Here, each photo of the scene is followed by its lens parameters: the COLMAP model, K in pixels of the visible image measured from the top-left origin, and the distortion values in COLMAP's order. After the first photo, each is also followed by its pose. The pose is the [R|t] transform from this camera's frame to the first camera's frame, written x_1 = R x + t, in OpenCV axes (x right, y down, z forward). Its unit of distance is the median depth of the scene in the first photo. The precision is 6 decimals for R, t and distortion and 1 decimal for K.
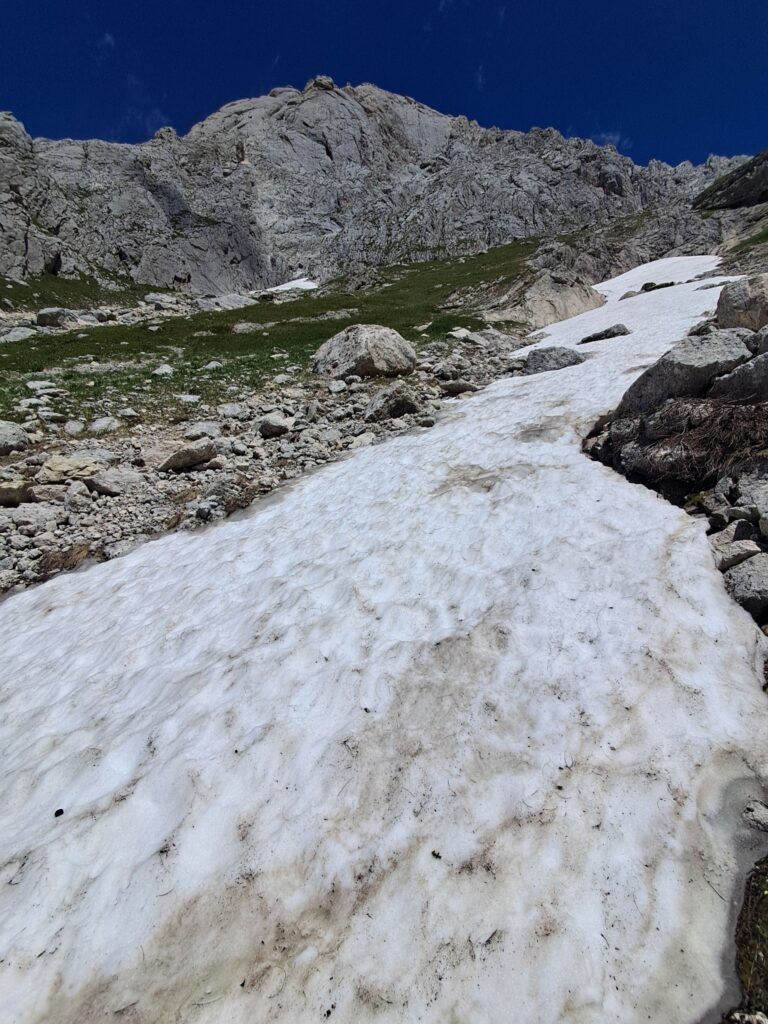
lens RADIAL K [[477.1, 0, 389.6], [0, 477.1, 512.5], [0, 0, 1]] dist [-0.000108, -0.016880]
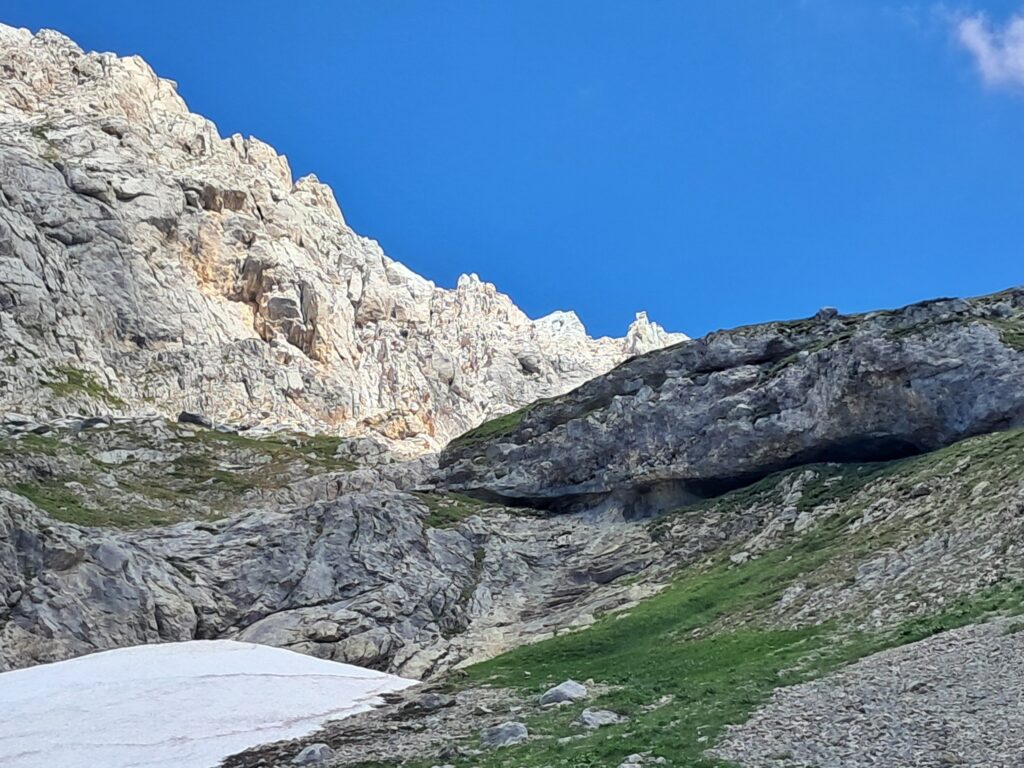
lens RADIAL K [[2214.3, 0, 512.0], [0, 2214.3, 384.0], [0, 0, 1]] dist [0.194446, -0.295160]
pose [[0.860268, 0.287360, 0.421144, 0.177535], [-0.039960, 0.861492, -0.506196, -0.085650], [-0.508273, 0.418636, 0.752597, 0.049135]]
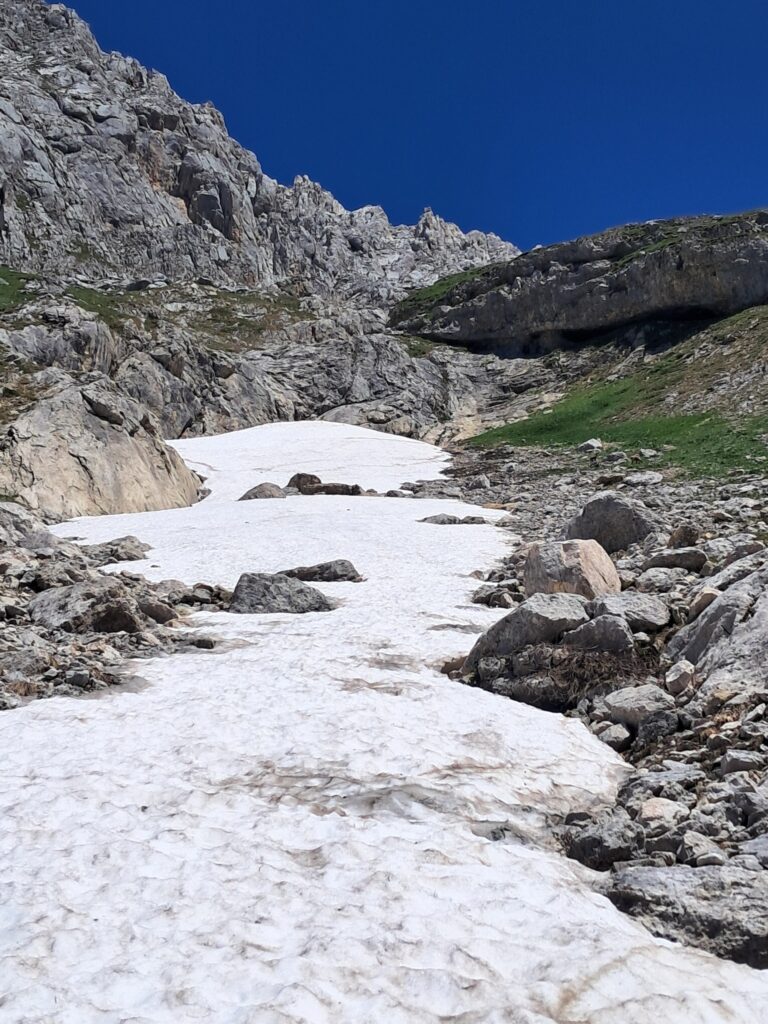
lens RADIAL K [[1592.7, 0, 398.0], [0, 1592.7, 514.1], [0, 0, 1]] dist [0.286152, -1.071766]
pose [[0.825841, 0.226299, 0.516502, -0.040815], [-0.027194, 0.930860, -0.364364, 0.020871], [-0.563246, 0.286861, 0.774896, -0.043994]]
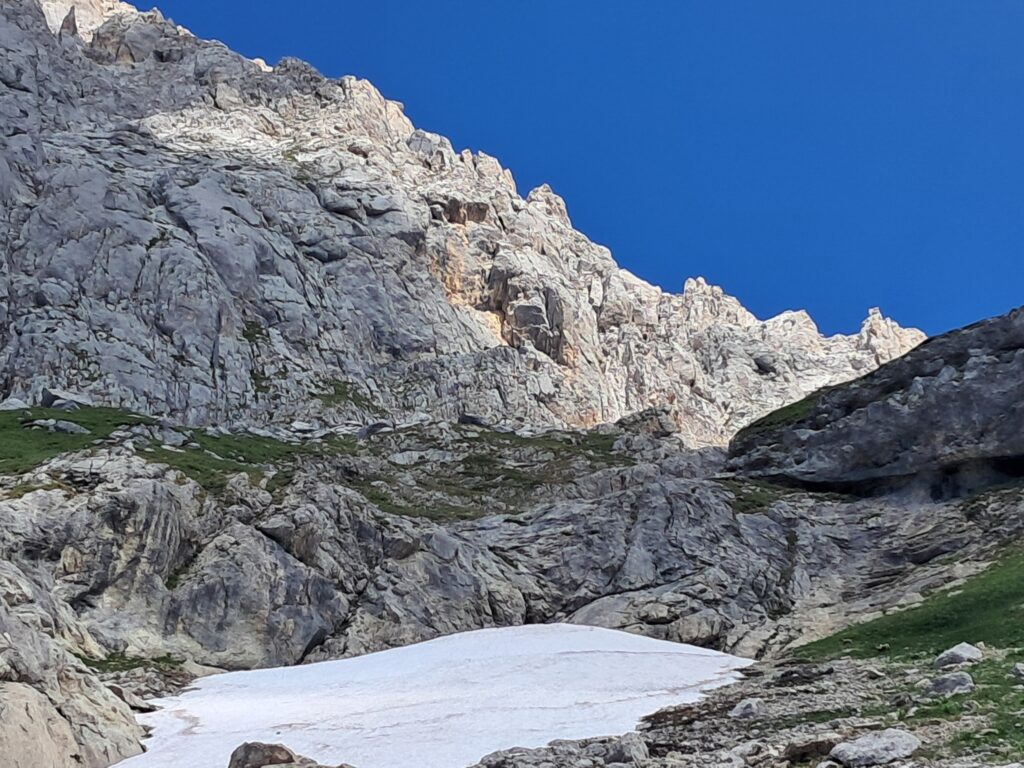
lens RADIAL K [[2198.1, 0, 476.9], [0, 2198.1, 383.0], [0, 0, 1]] dist [0.207718, -0.383685]
pose [[0.912033, 0.256649, 0.319885, 0.134928], [-0.065166, 0.860767, -0.504811, -0.069347], [-0.404905, 0.439559, 0.801773, 0.069504]]
